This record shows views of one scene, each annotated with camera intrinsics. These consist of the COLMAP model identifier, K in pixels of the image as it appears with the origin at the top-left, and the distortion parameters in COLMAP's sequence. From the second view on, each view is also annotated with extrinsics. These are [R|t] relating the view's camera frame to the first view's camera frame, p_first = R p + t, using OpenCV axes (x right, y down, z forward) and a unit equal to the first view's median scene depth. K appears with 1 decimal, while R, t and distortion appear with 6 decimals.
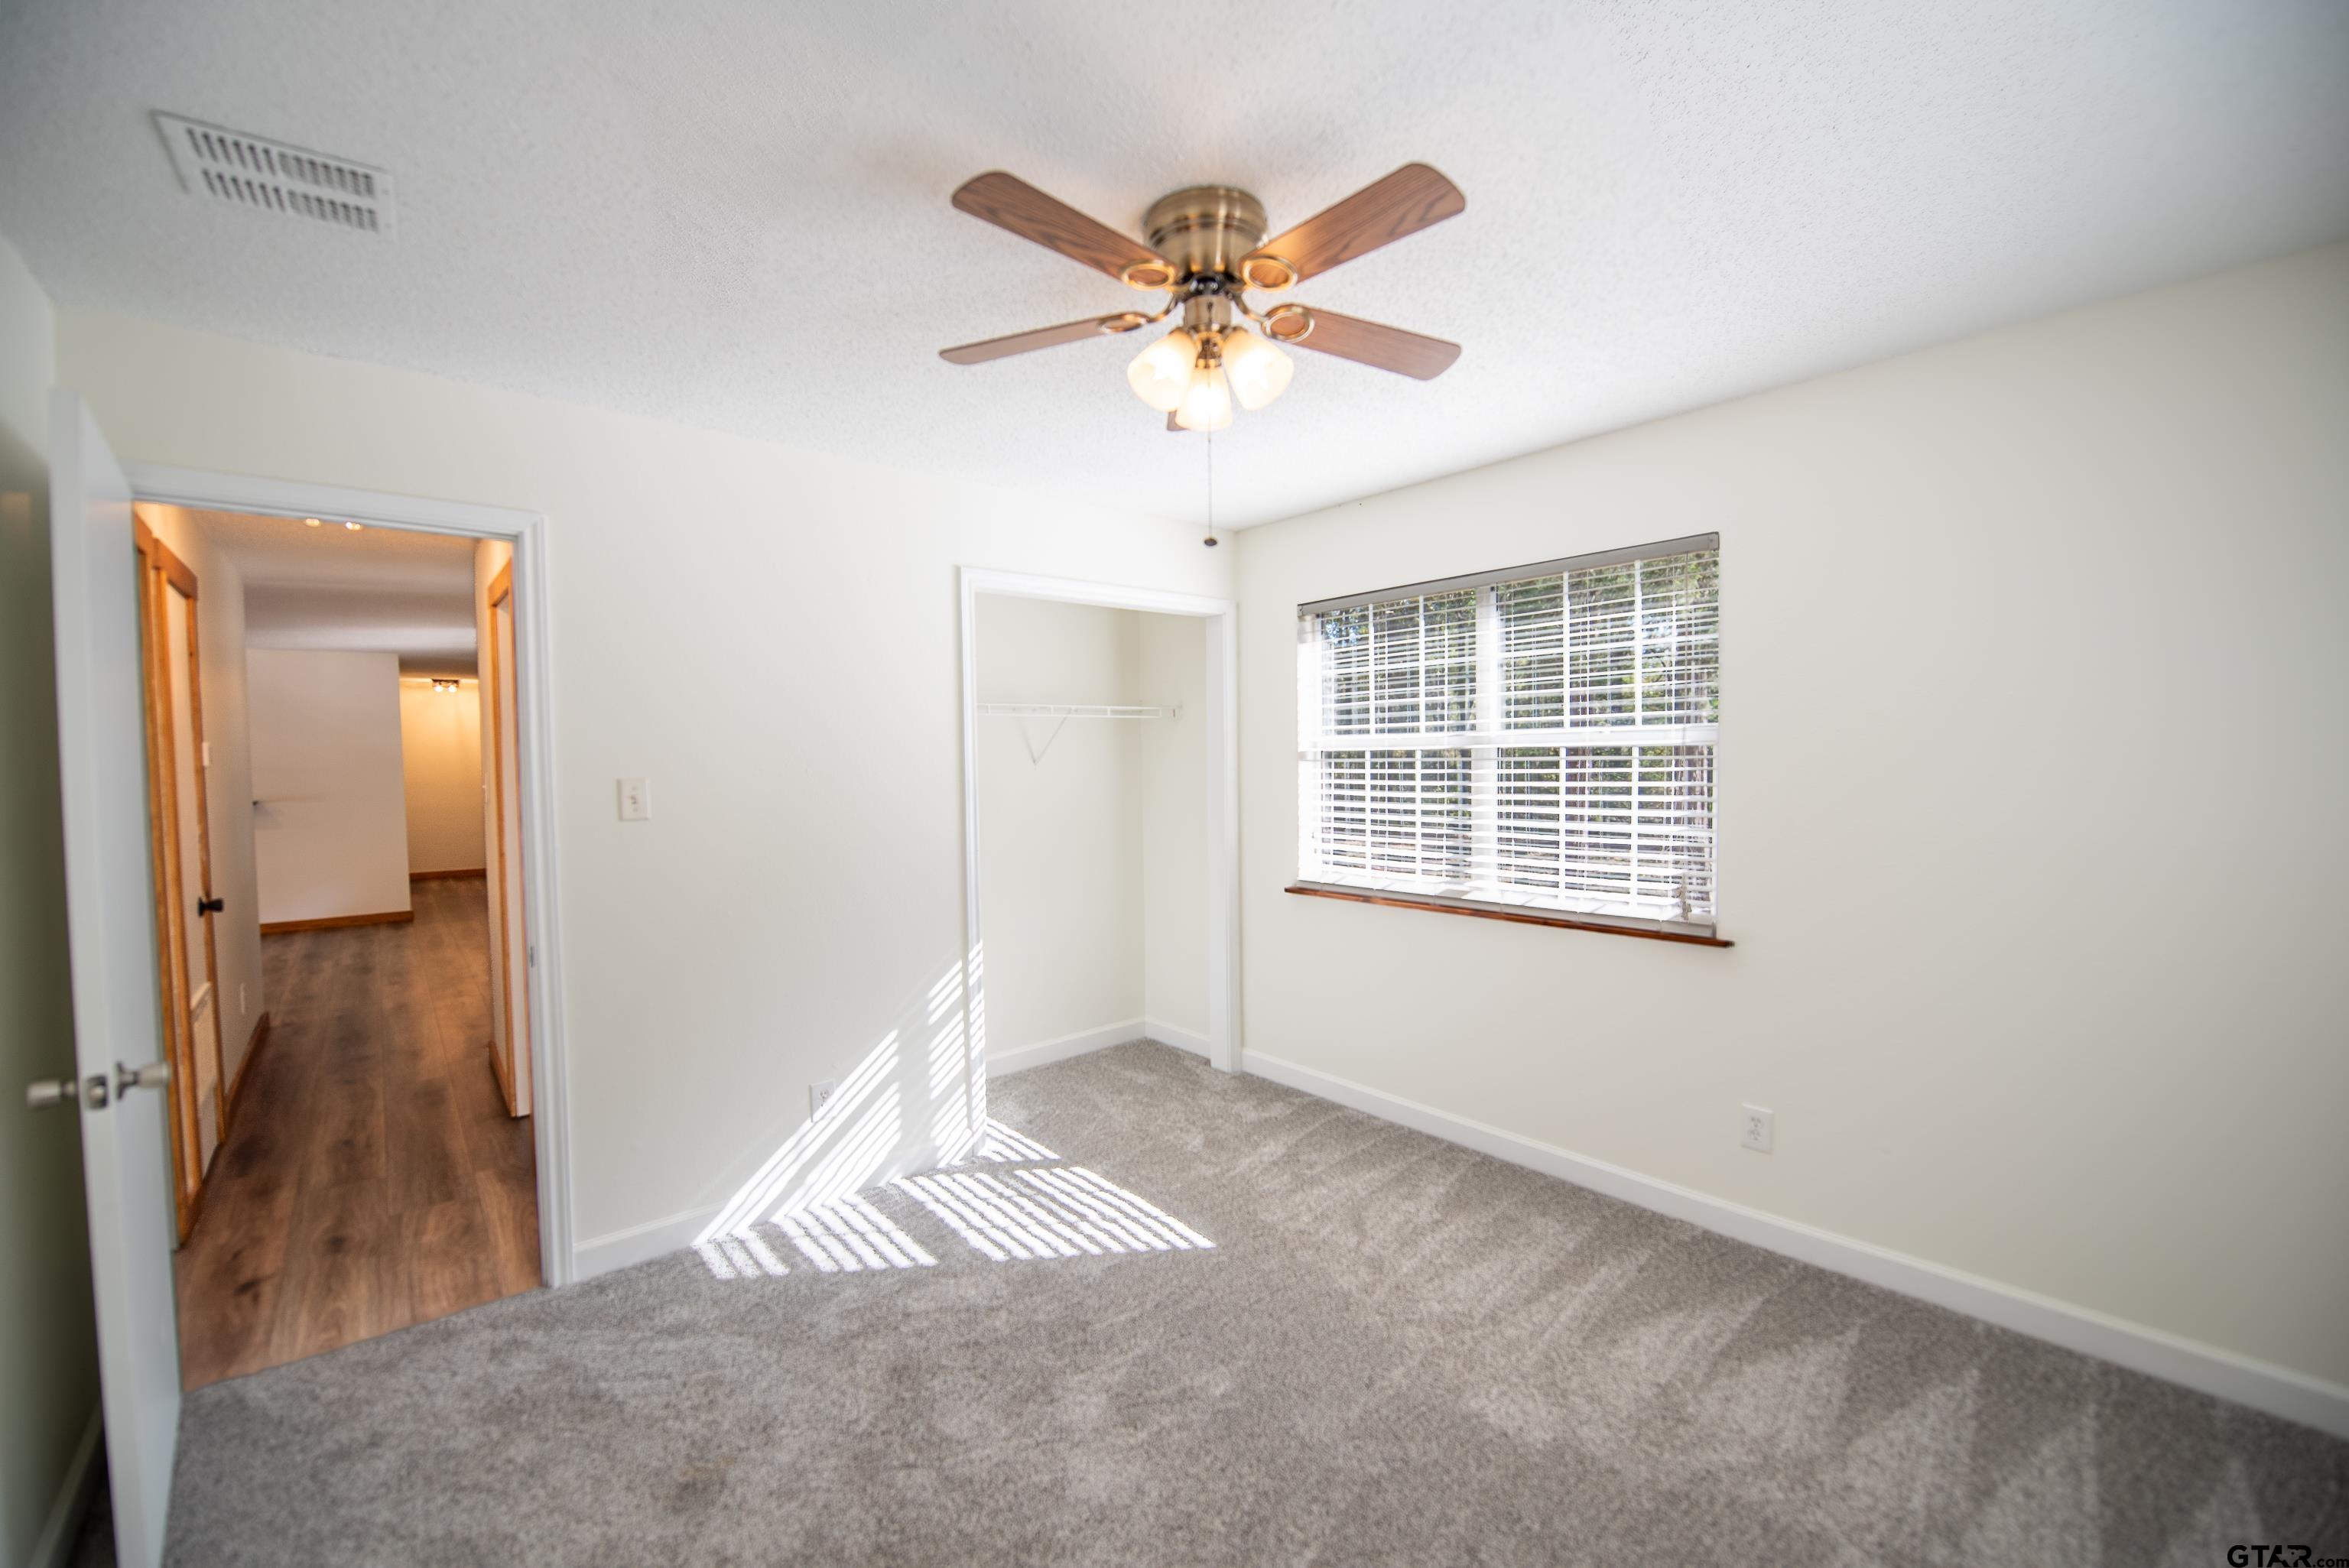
lens RADIAL K [[919.4, 0, 1170.6], [0, 919.4, 785.7], [0, 0, 1]] dist [0.010626, -0.000578]
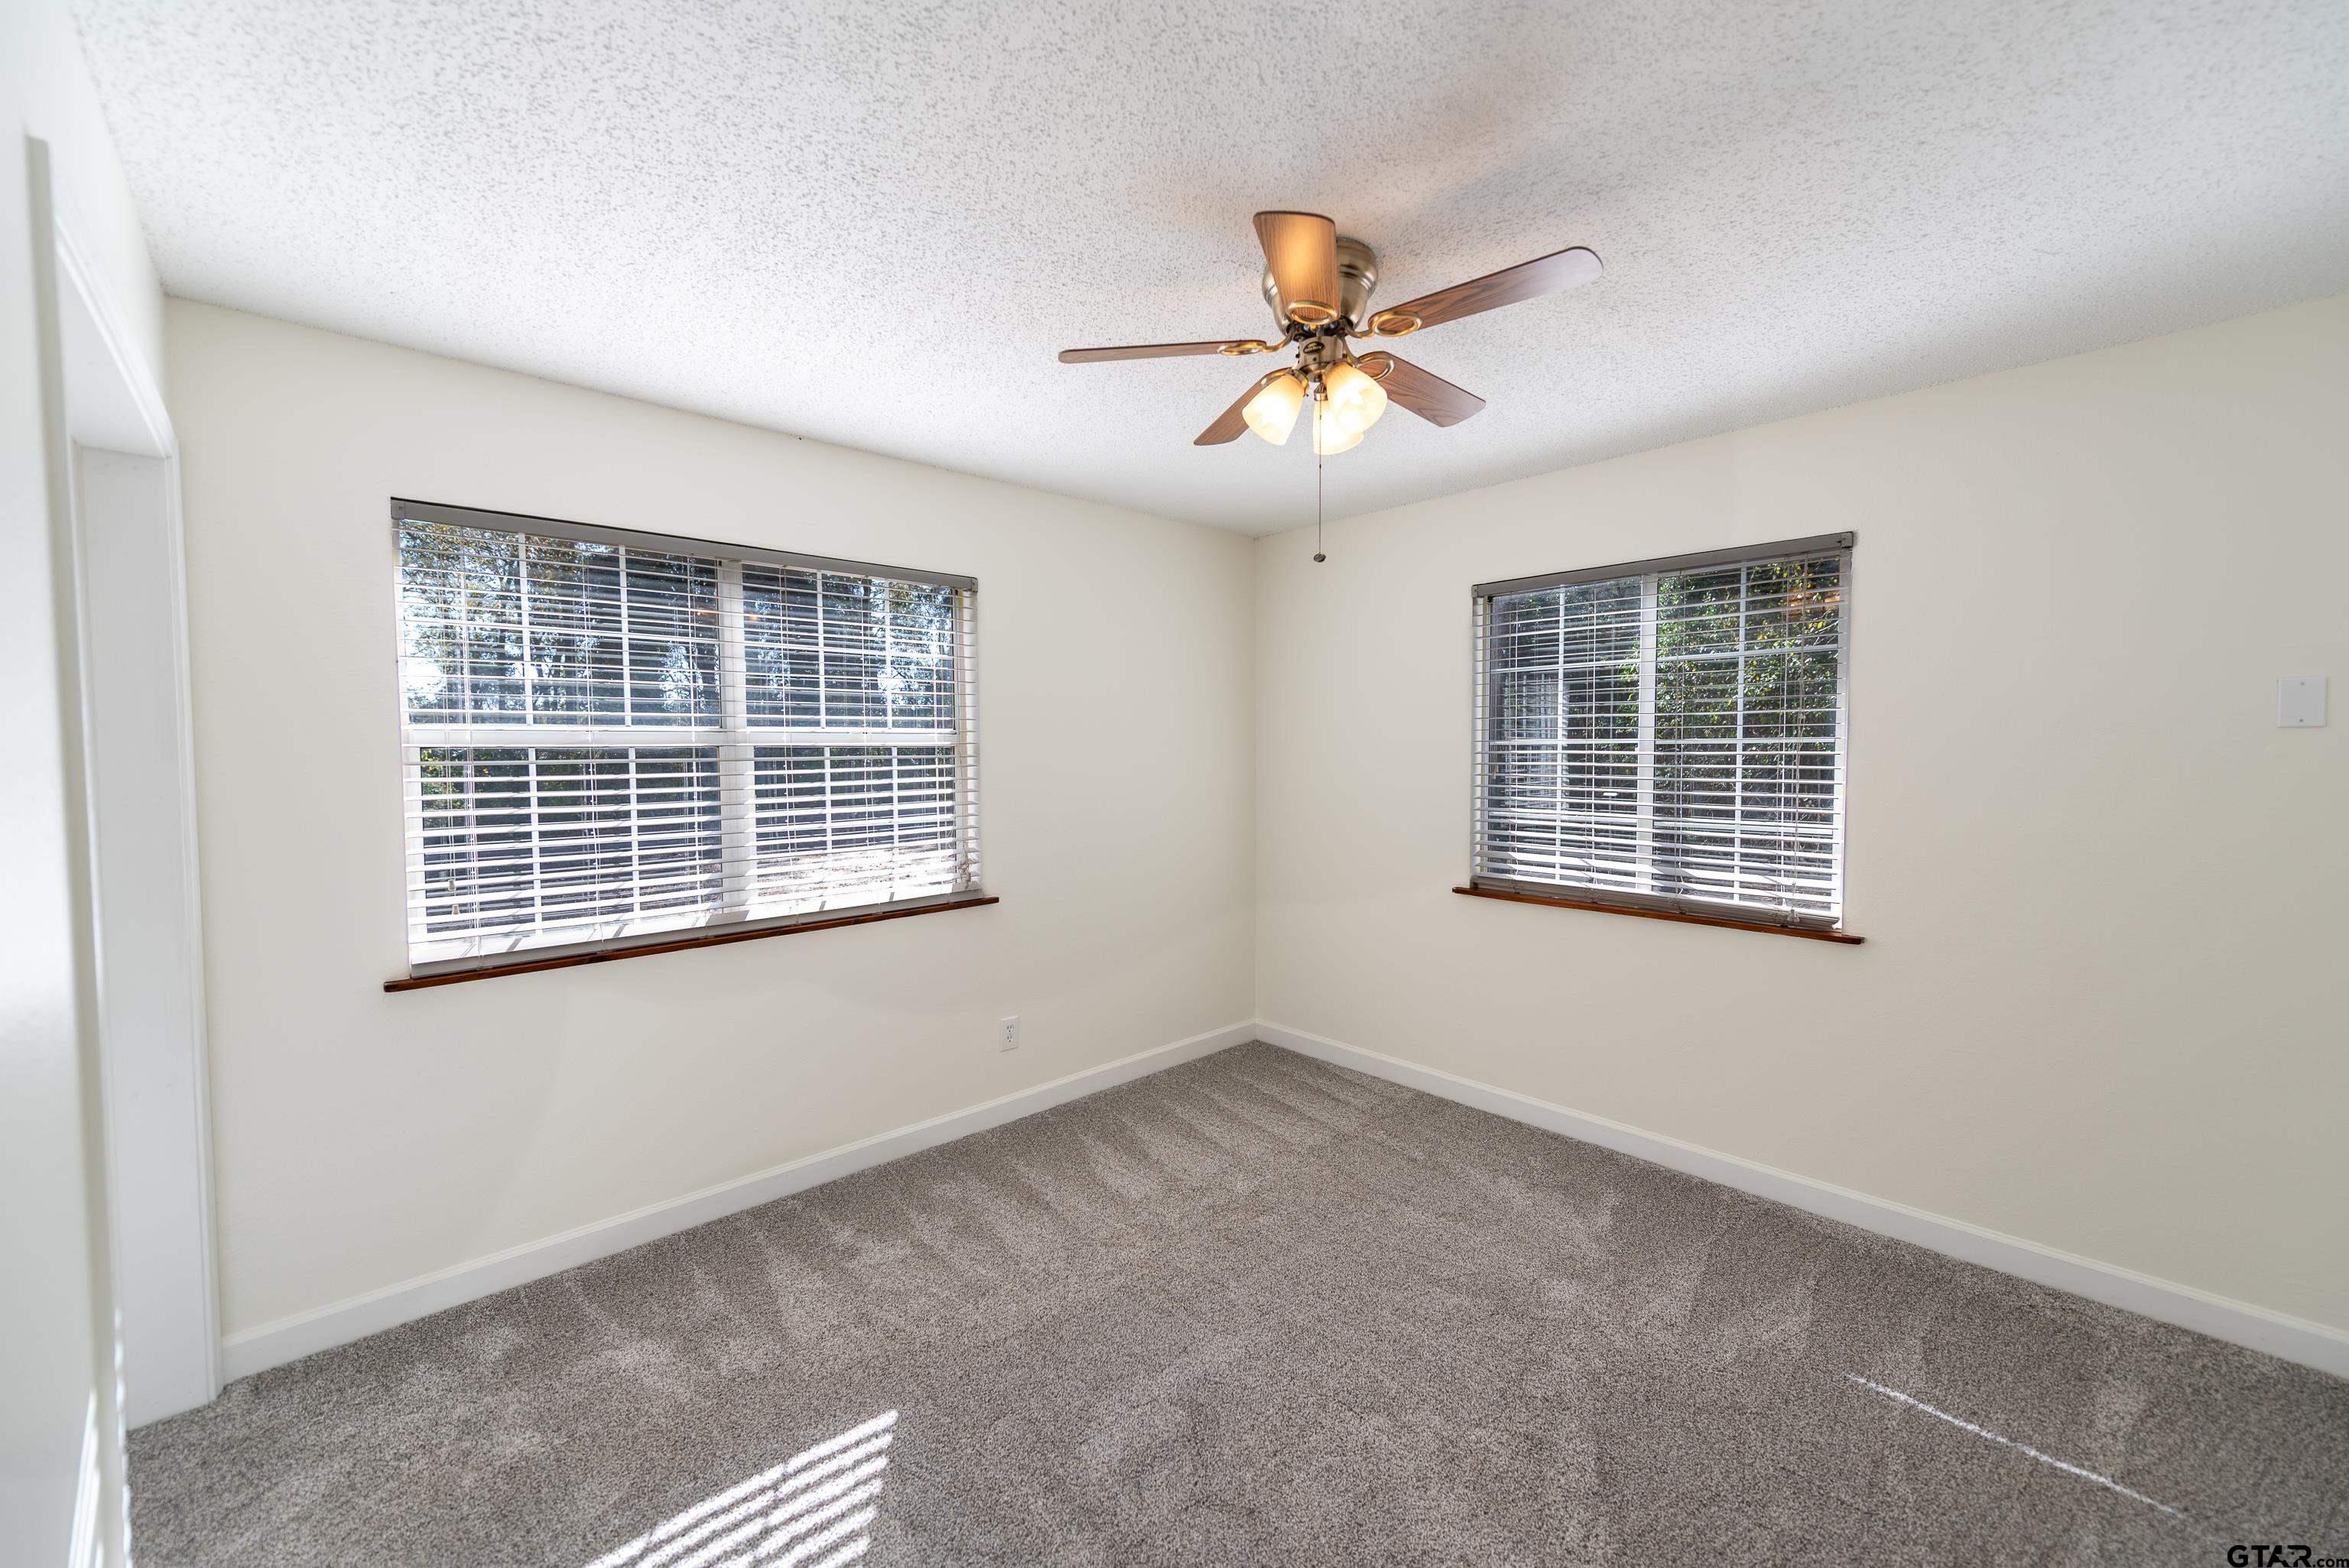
lens RADIAL K [[919.4, 0, 1170.6], [0, 919.4, 785.7], [0, 0, 1]] dist [0.010626, -0.000578]
pose [[-0.014305, -0.027449, 0.999521, -0.570262], [0.040559, 0.998784, 0.028009, -0.012471], [-0.999075, 0.040941, -0.013175, 0.639852]]
